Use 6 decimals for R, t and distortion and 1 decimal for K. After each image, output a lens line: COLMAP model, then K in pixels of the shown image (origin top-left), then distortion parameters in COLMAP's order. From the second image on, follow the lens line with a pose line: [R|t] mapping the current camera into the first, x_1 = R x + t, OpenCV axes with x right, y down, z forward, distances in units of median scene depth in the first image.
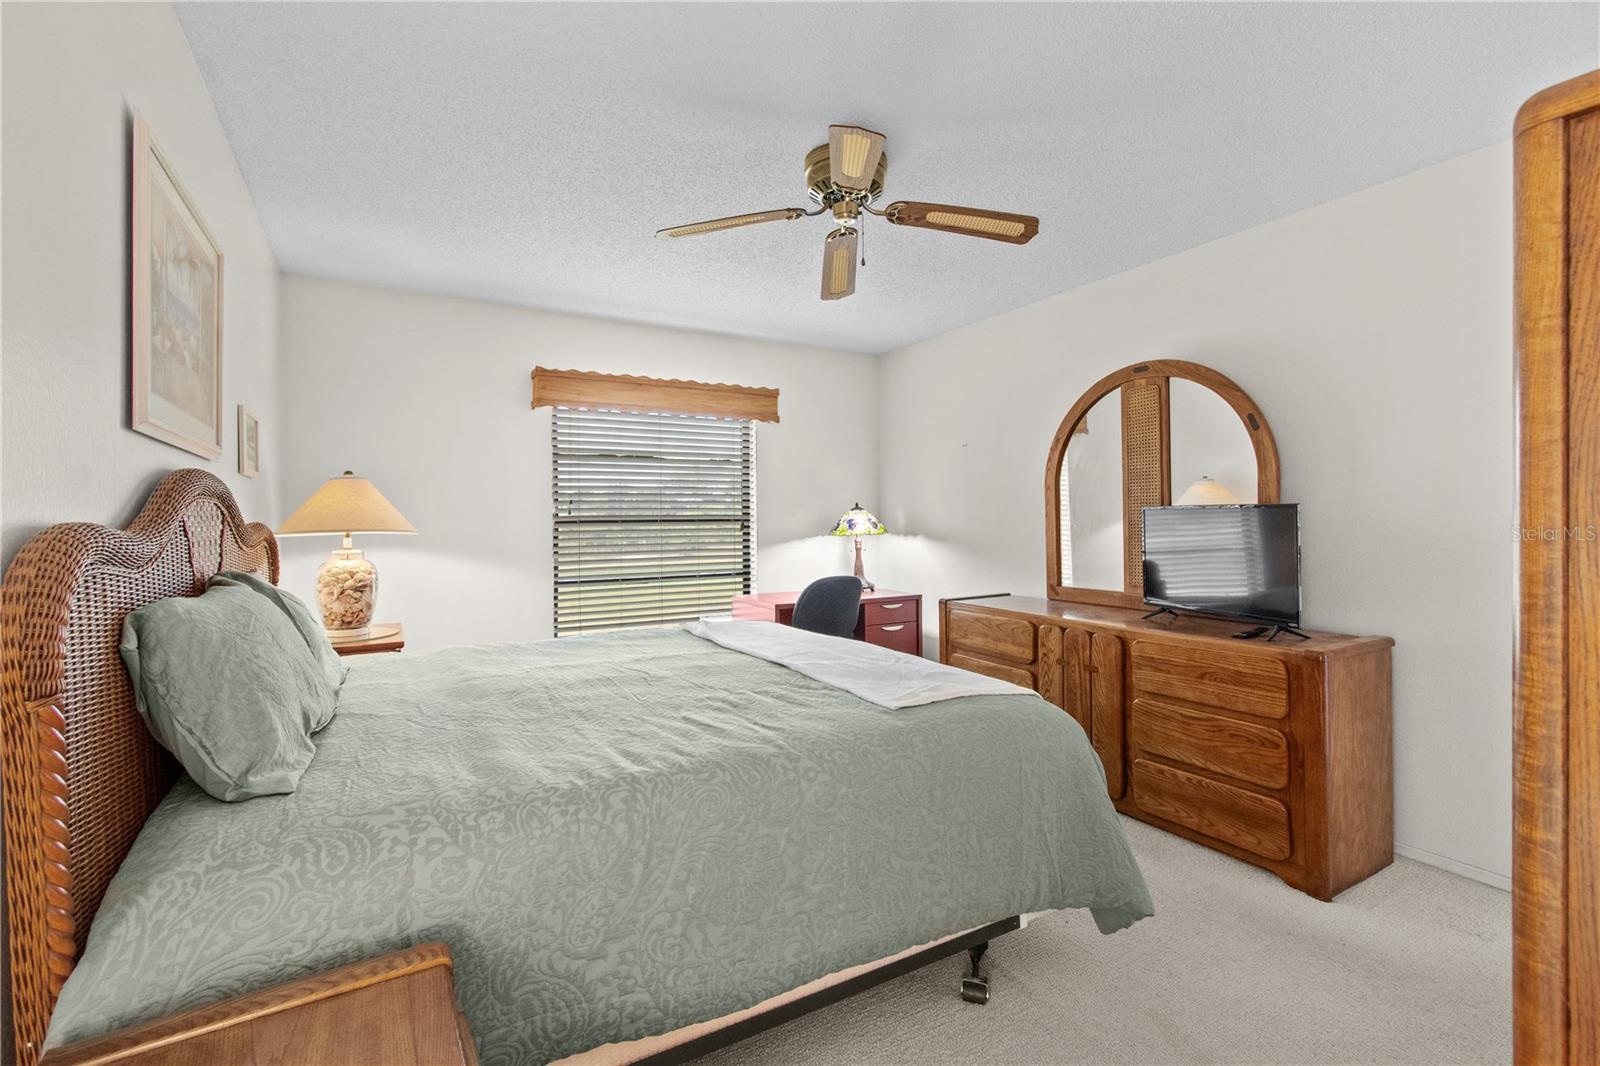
lens RADIAL K [[720.6, 0, 800.0], [0, 720.6, 533.0], [0, 0, 1]] dist [0.001006, 0.000133]
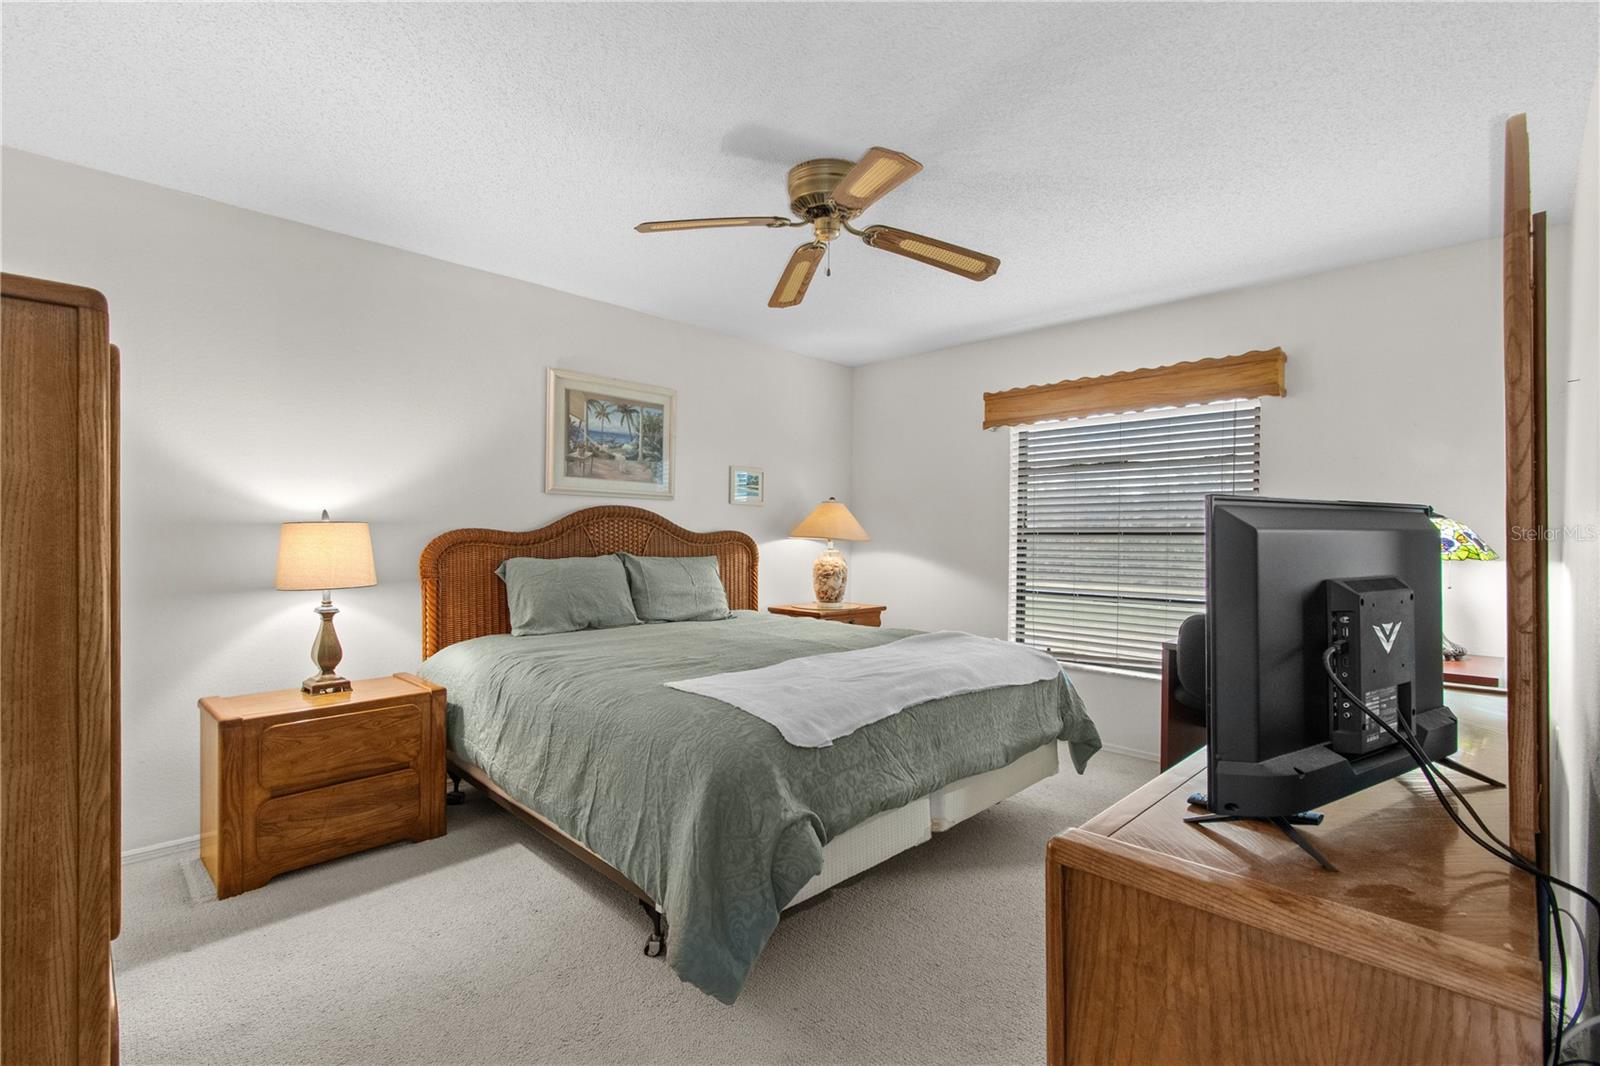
lens RADIAL K [[720.6, 0, 800.0], [0, 720.6, 533.0], [0, 0, 1]] dist [0.001006, 0.000133]
pose [[0.254978, 0.009271, -0.966902, 0.538063], [-0.022664, 0.999737, 0.003610, -0.010541], [0.966681, 0.020993, 0.255121, 0.374378]]
